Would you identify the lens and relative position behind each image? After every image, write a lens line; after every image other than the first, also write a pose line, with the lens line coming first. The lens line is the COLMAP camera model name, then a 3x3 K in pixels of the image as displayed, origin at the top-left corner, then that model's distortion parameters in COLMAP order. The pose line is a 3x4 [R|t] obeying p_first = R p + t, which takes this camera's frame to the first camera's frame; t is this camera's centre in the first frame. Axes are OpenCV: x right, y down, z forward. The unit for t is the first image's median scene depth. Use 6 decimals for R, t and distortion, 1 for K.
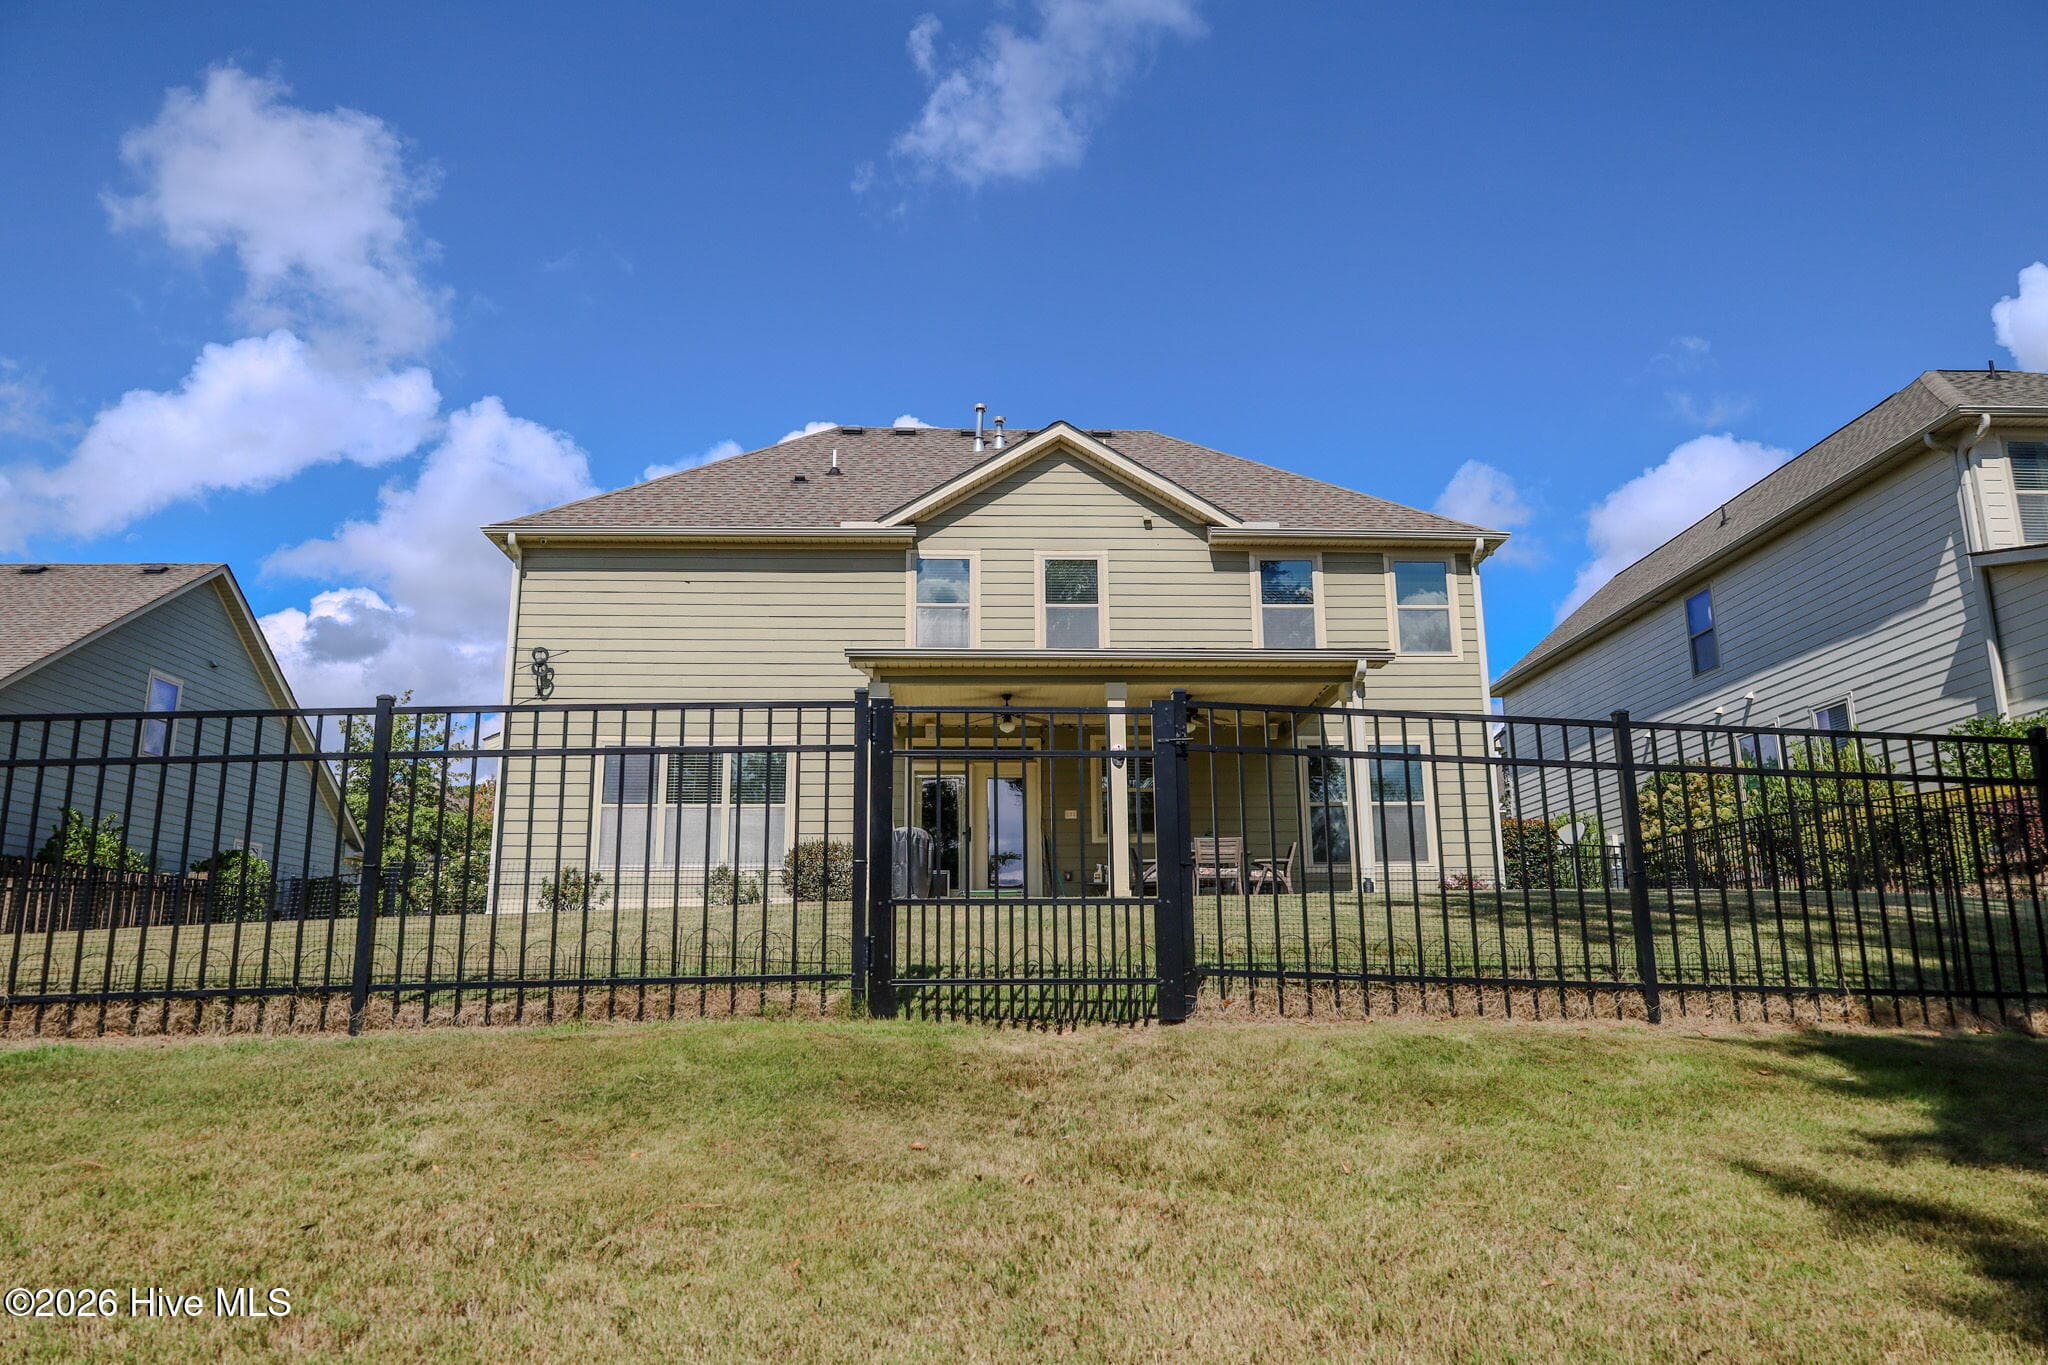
lens RADIAL K [[1379.1, 0, 1029.6], [0, 1379.1, 691.3], [0, 0, 1]] dist [-0.016991, 0.001182]
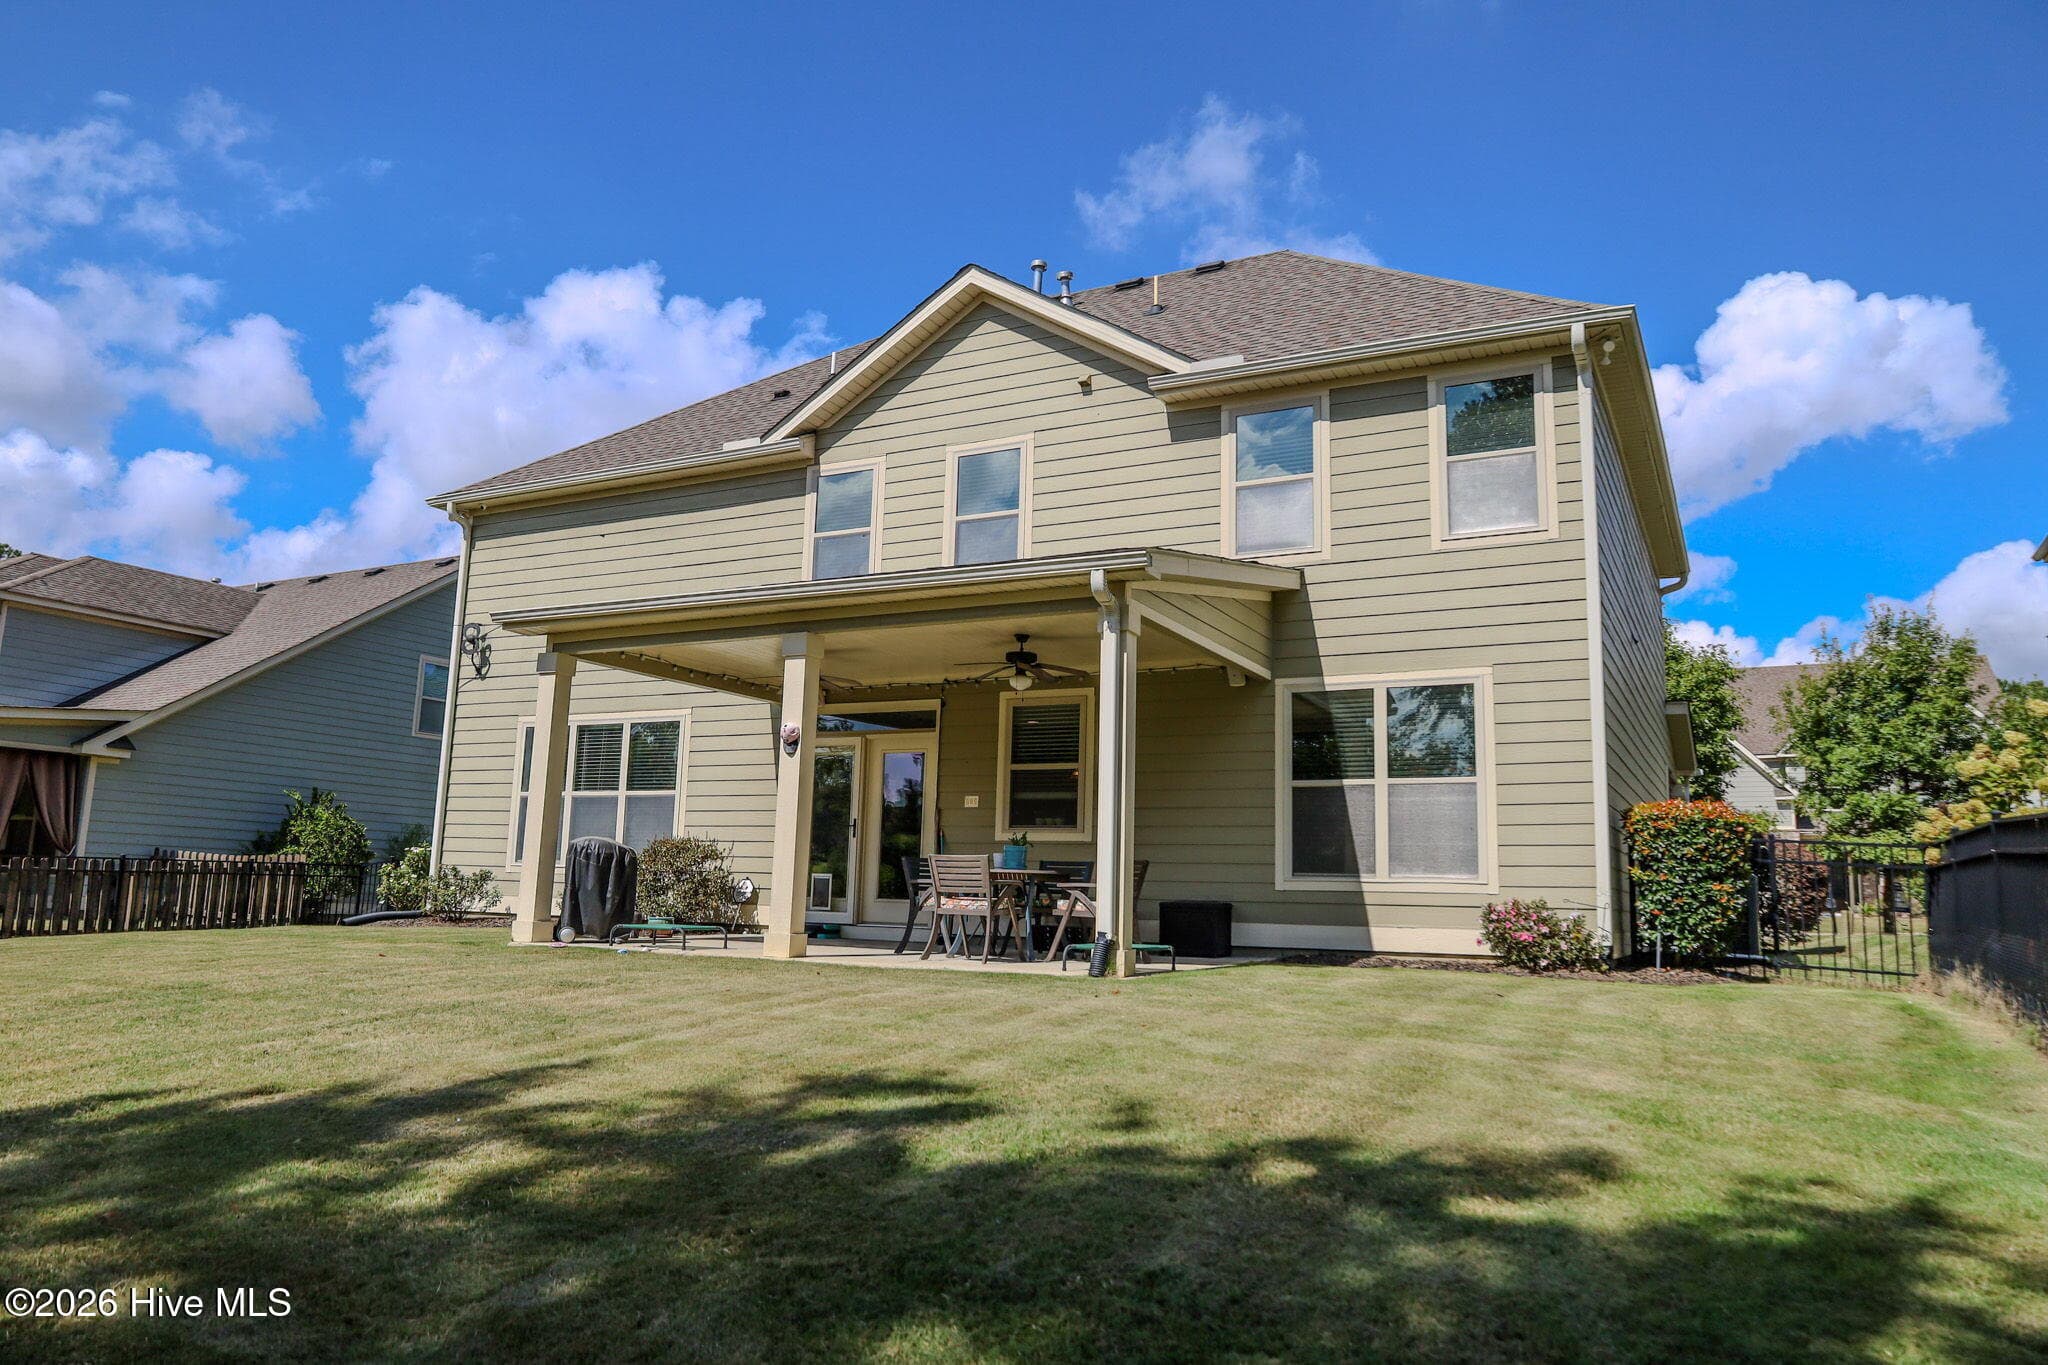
lens RADIAL K [[1382.2, 0, 1024.0], [0, 1382.2, 682.5], [0, 0, 1]] dist [-0.006794, 0.002470]
pose [[0.860514, -0.045867, -0.507358, 0.415851], [0.073939, 0.996638, 0.035305, 0.002144], [0.504033, -0.067894, 0.861012, 0.369430]]
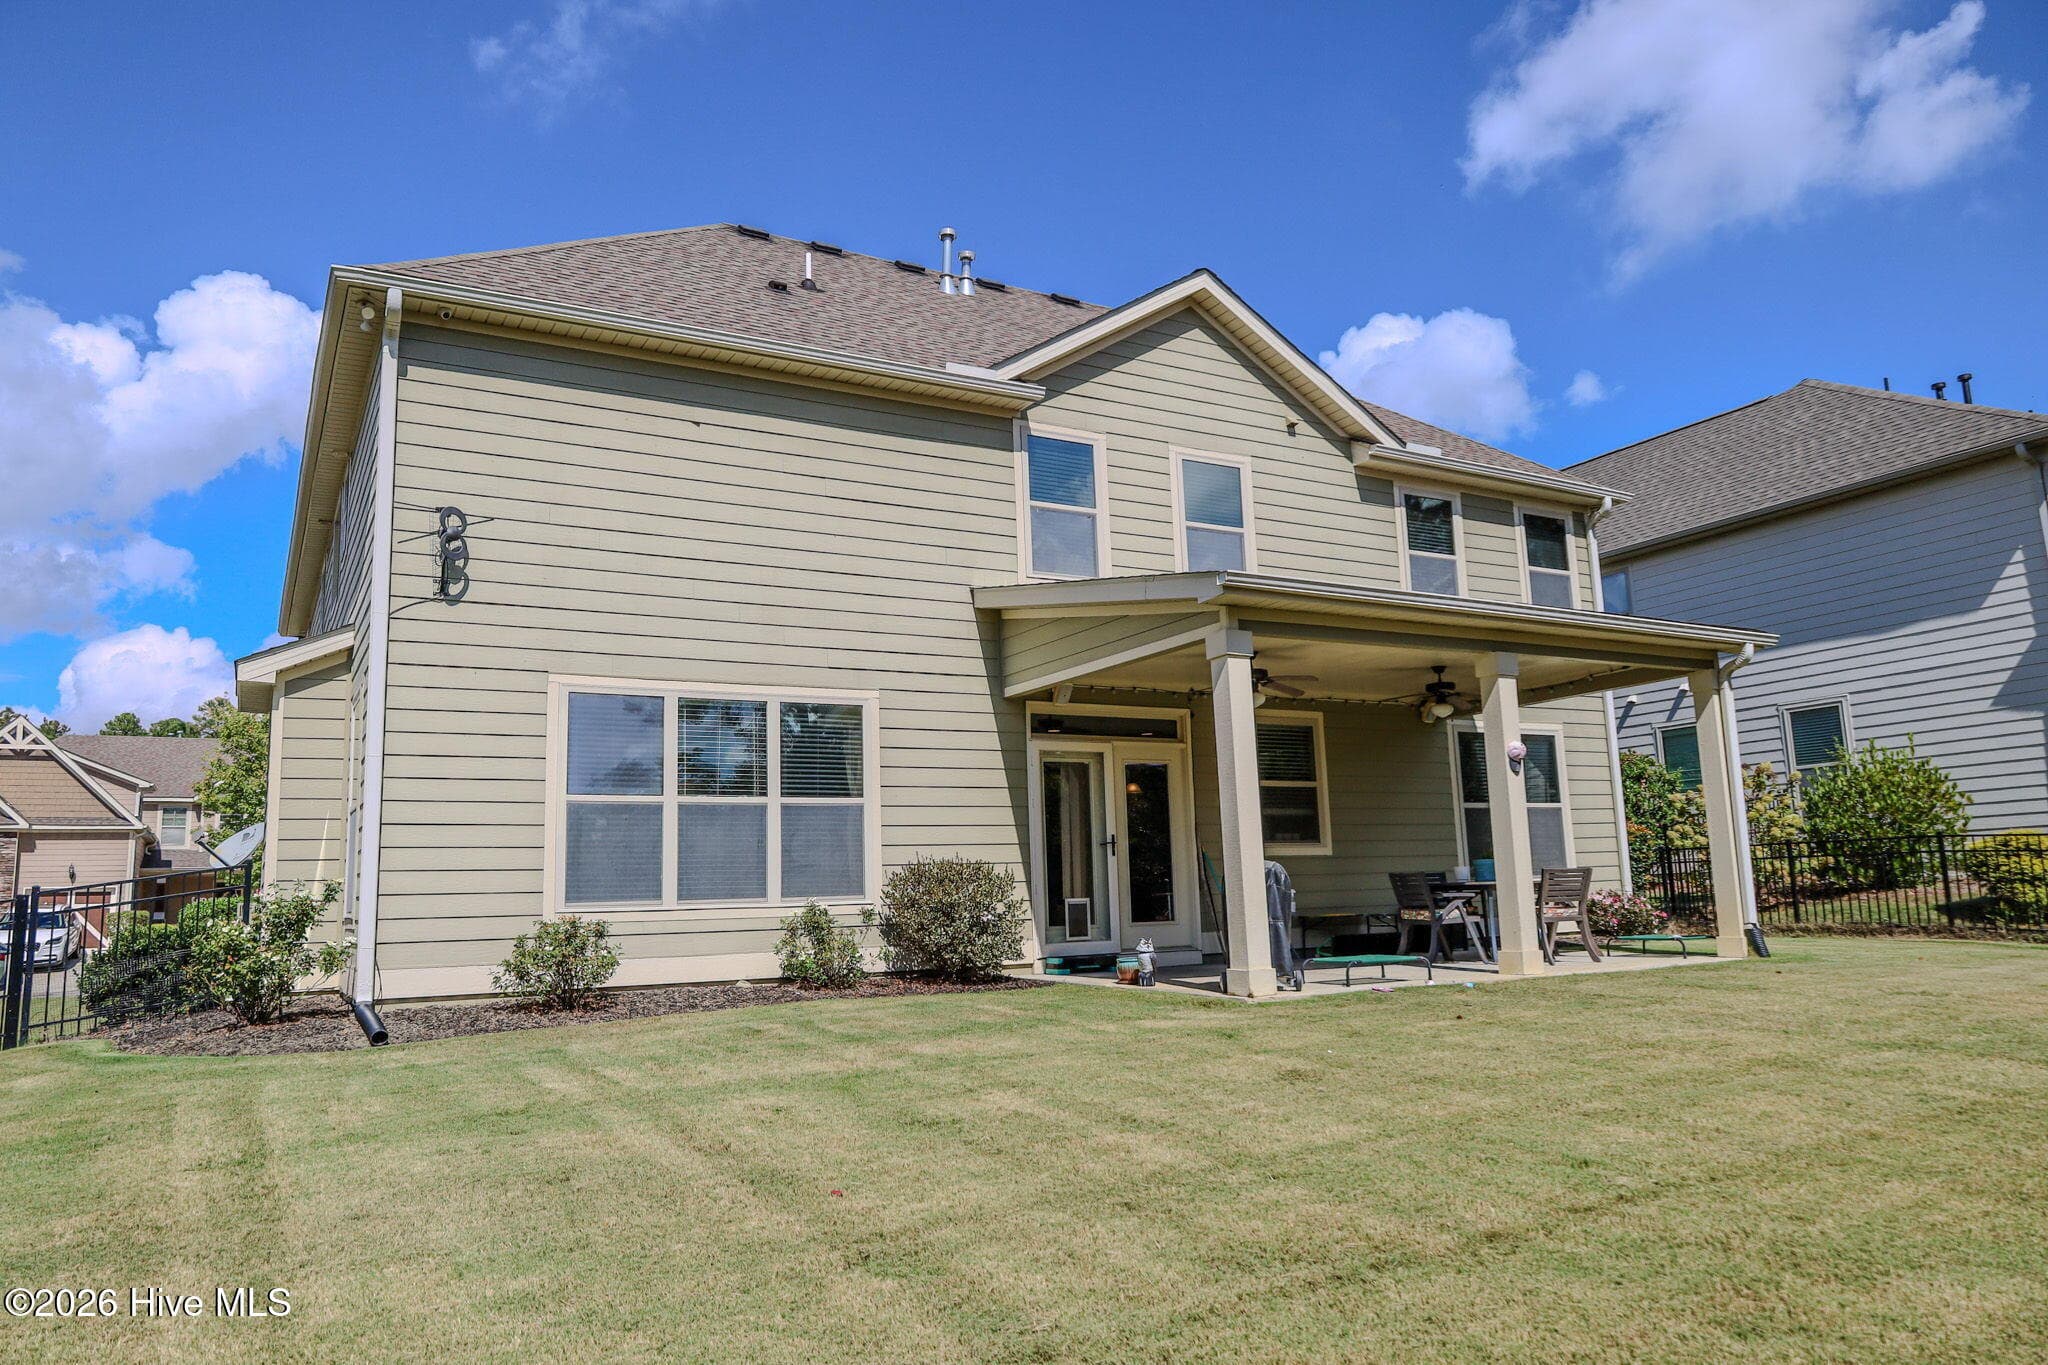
lens RADIAL K [[1383.3, 0, 1021.1], [0, 1383.3, 682.7], [0, 0, 1]] dist [0.003330, 0.002052]
pose [[0.892486, 0.050801, 0.448206, -0.381535], [-0.072615, 0.996859, 0.031607, 0.003773], [-0.445193, -0.060756, 0.893371, 0.387846]]
